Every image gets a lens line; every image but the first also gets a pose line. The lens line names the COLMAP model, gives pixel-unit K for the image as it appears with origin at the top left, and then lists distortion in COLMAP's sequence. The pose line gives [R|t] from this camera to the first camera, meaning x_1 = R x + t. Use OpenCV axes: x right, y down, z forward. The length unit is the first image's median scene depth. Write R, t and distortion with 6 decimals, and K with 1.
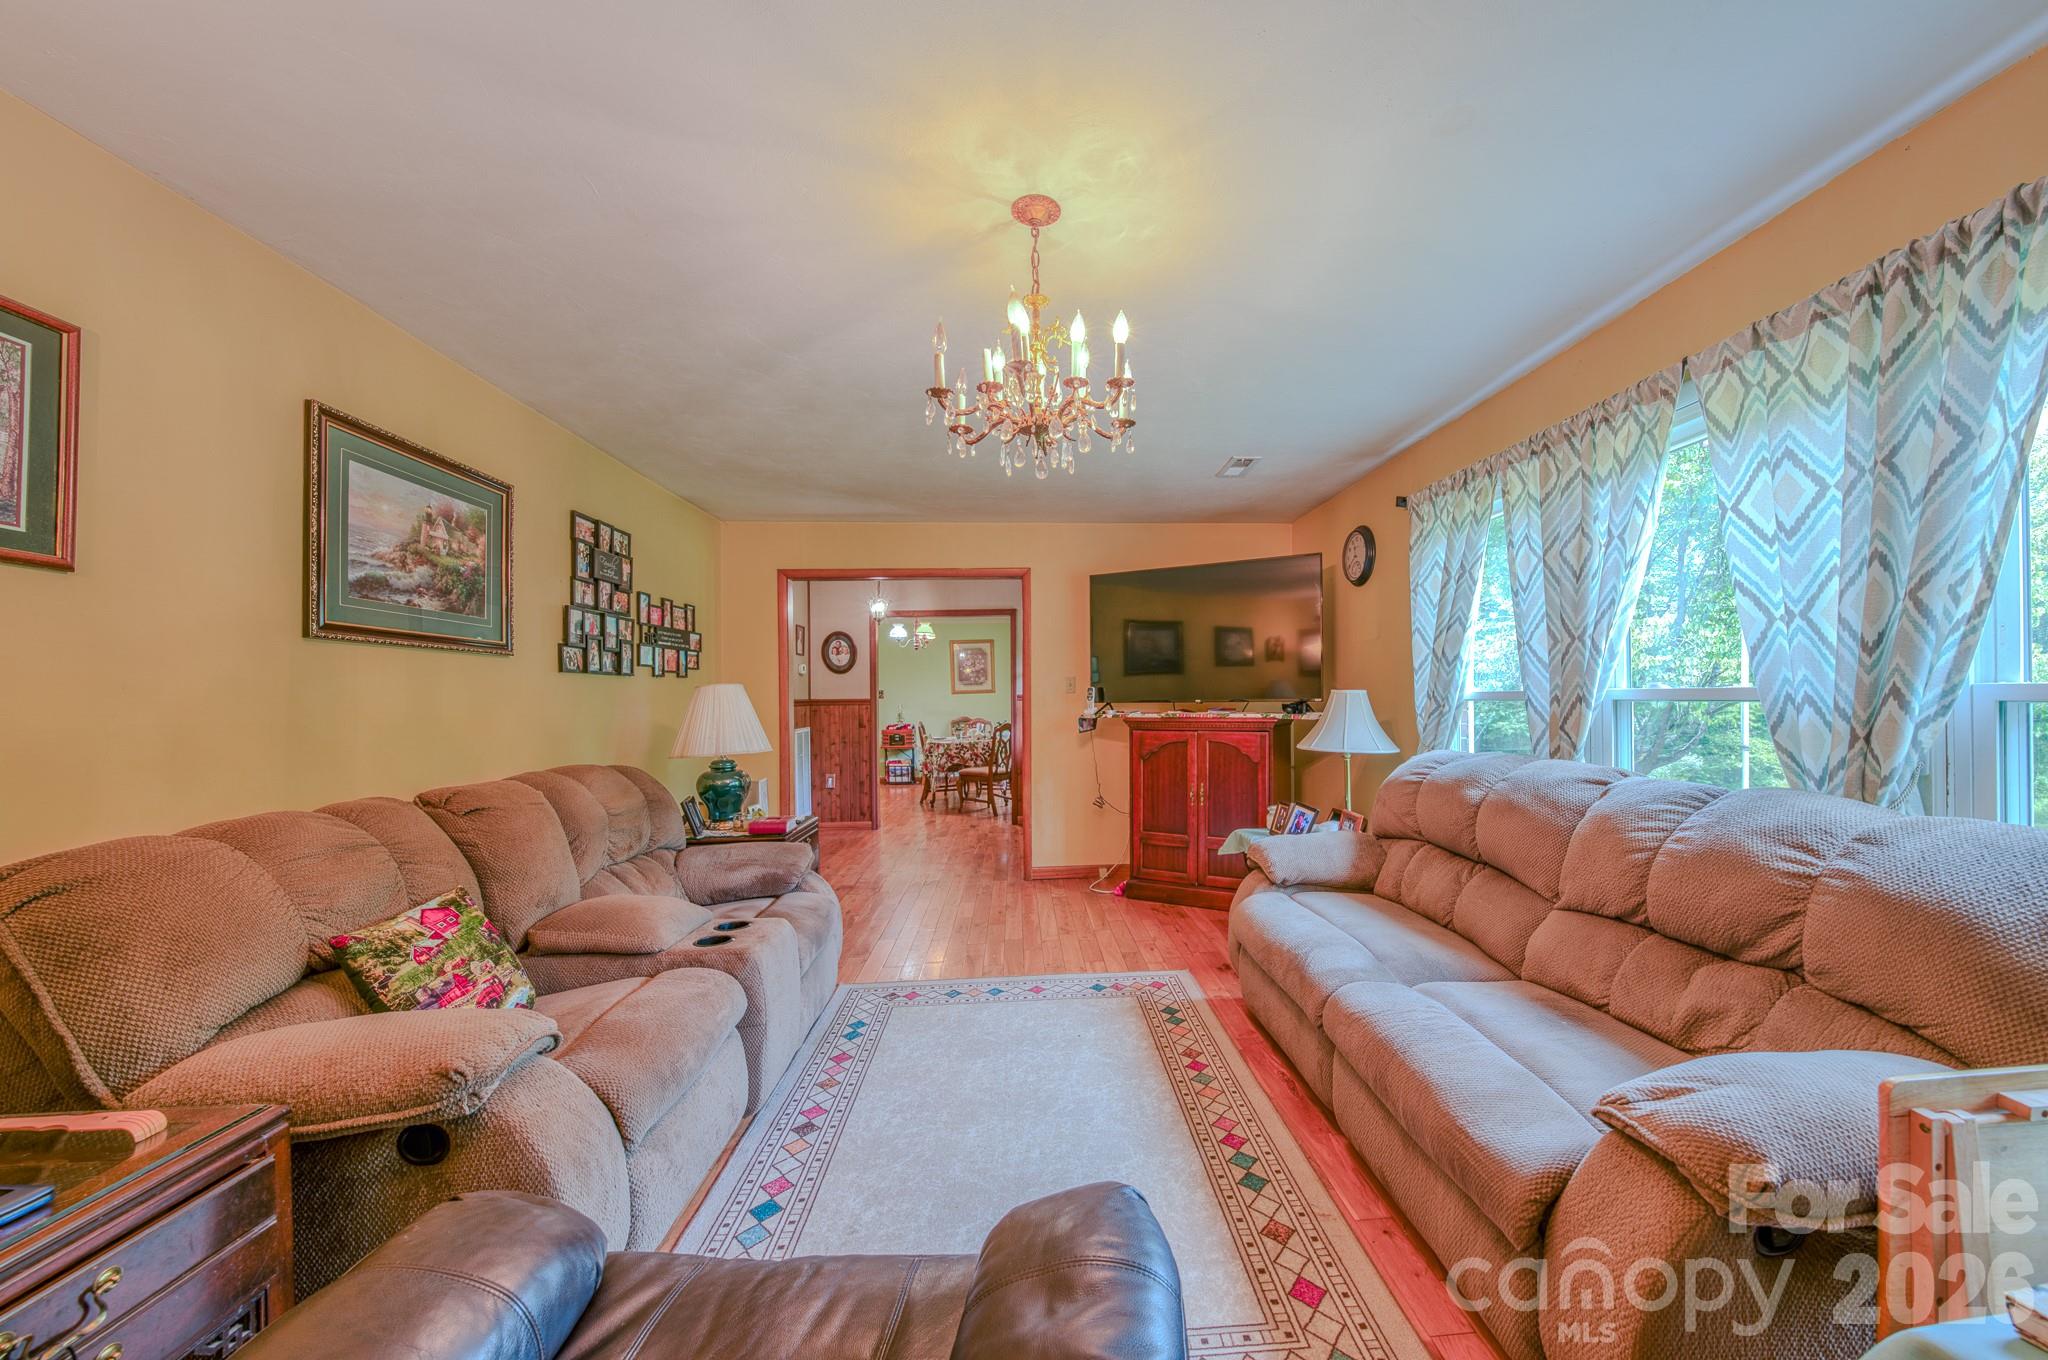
lens RADIAL K [[704.4, 0, 1071.5], [0, 704.4, 705.2], [0, 0, 1]] dist [-0.025191, 0.005438]
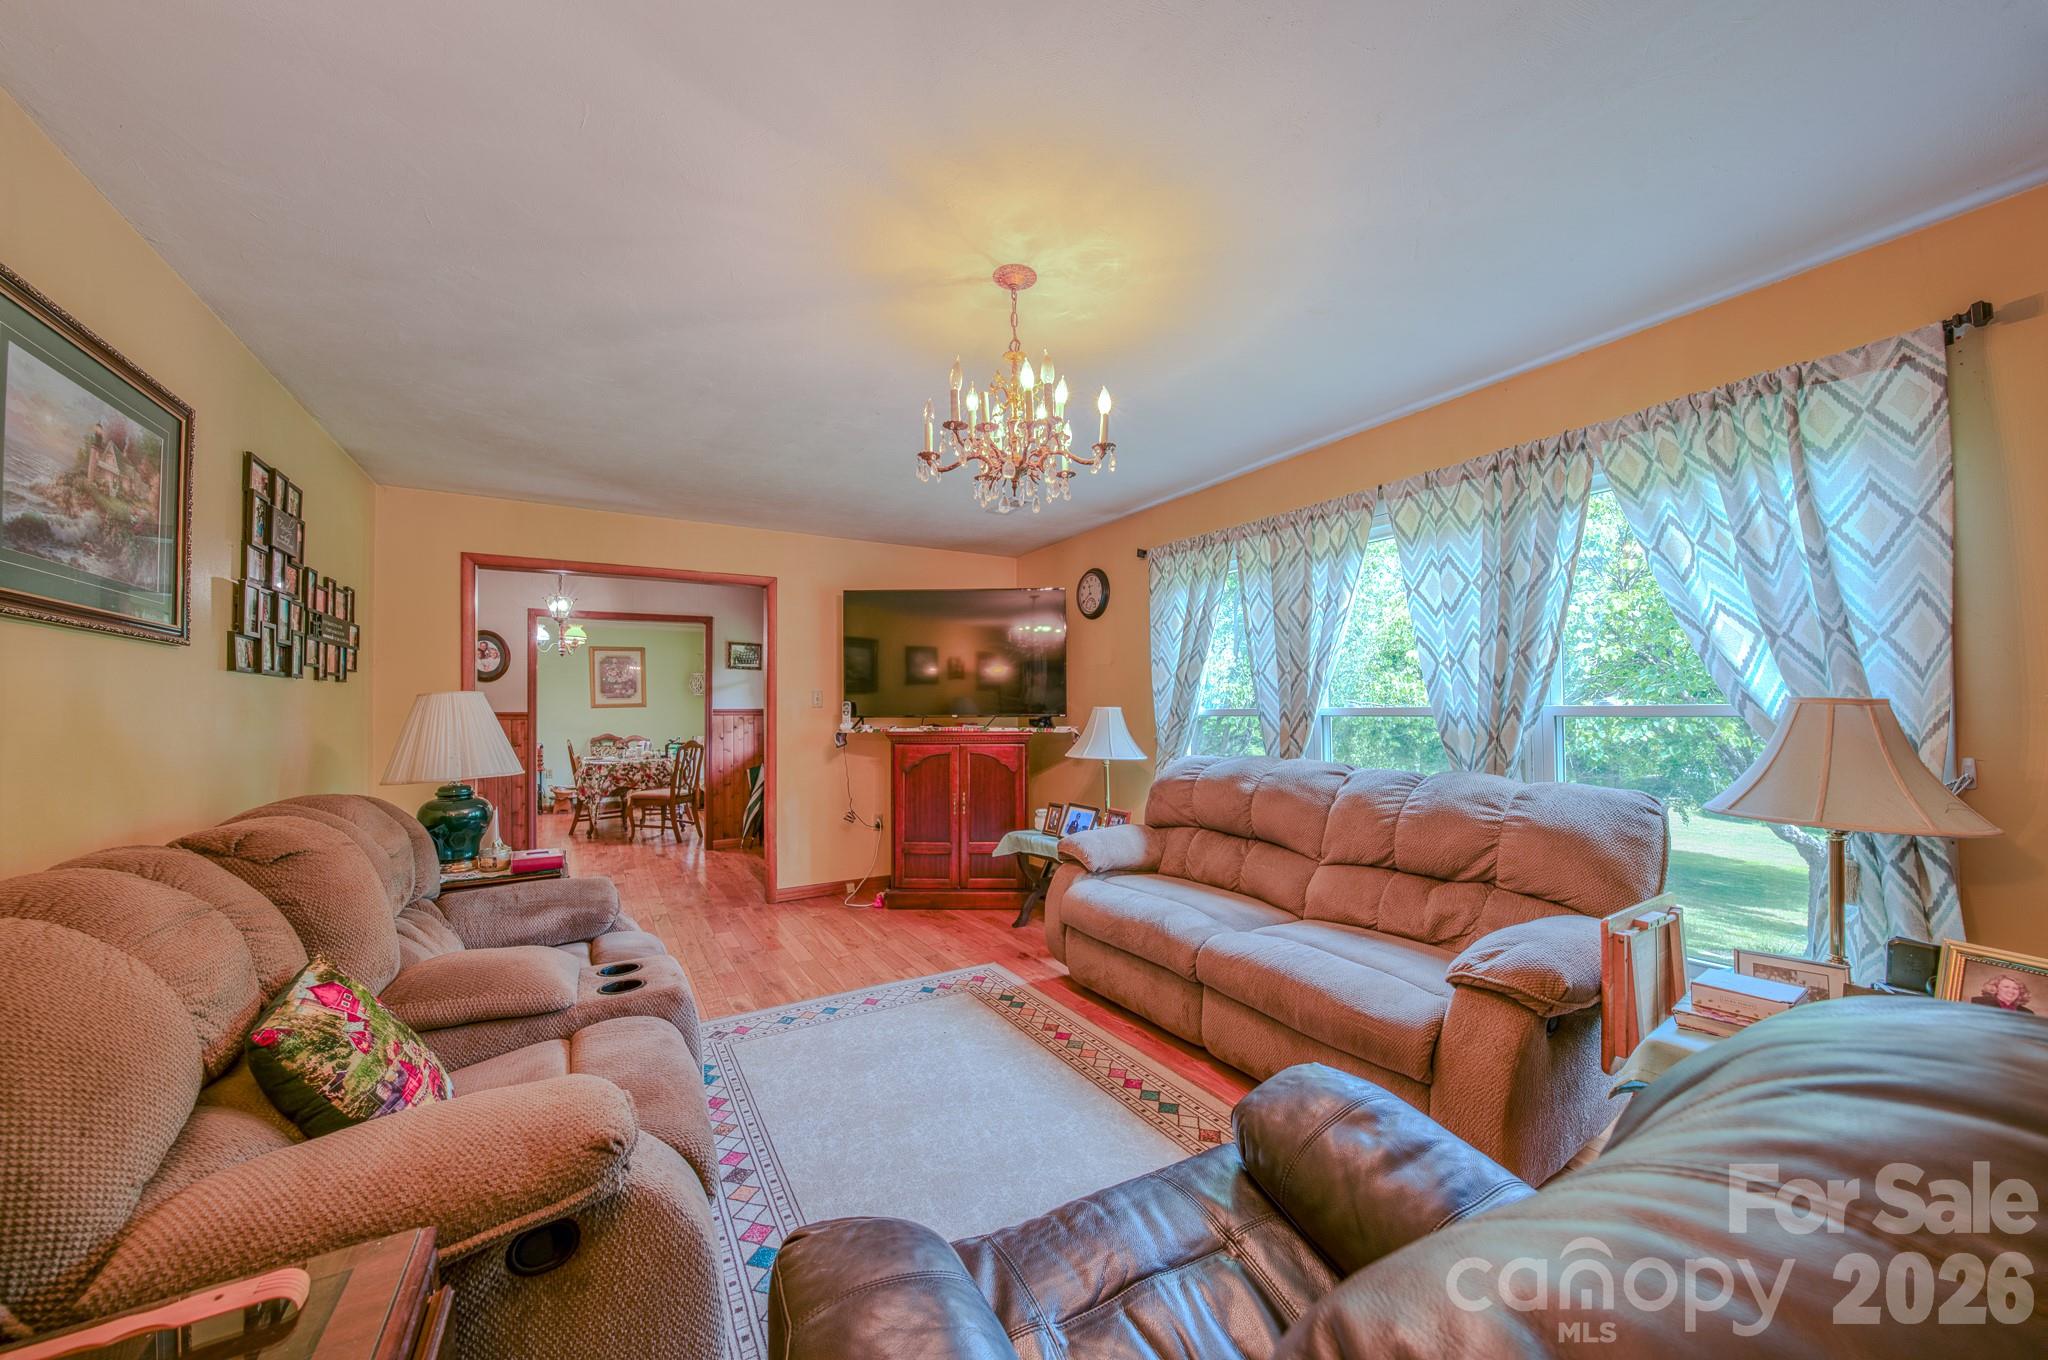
lens RADIAL K [[704.4, 0, 1003.1], [0, 704.4, 705.1], [0, 0, 1]] dist [-0.025191, 0.005438]
pose [[0.901740, 0.011492, 0.432126, -0.430583], [-0.000851, 0.999692, -0.024810, 0.007457], [-0.432277, 0.022004, 0.901472, 0.004824]]
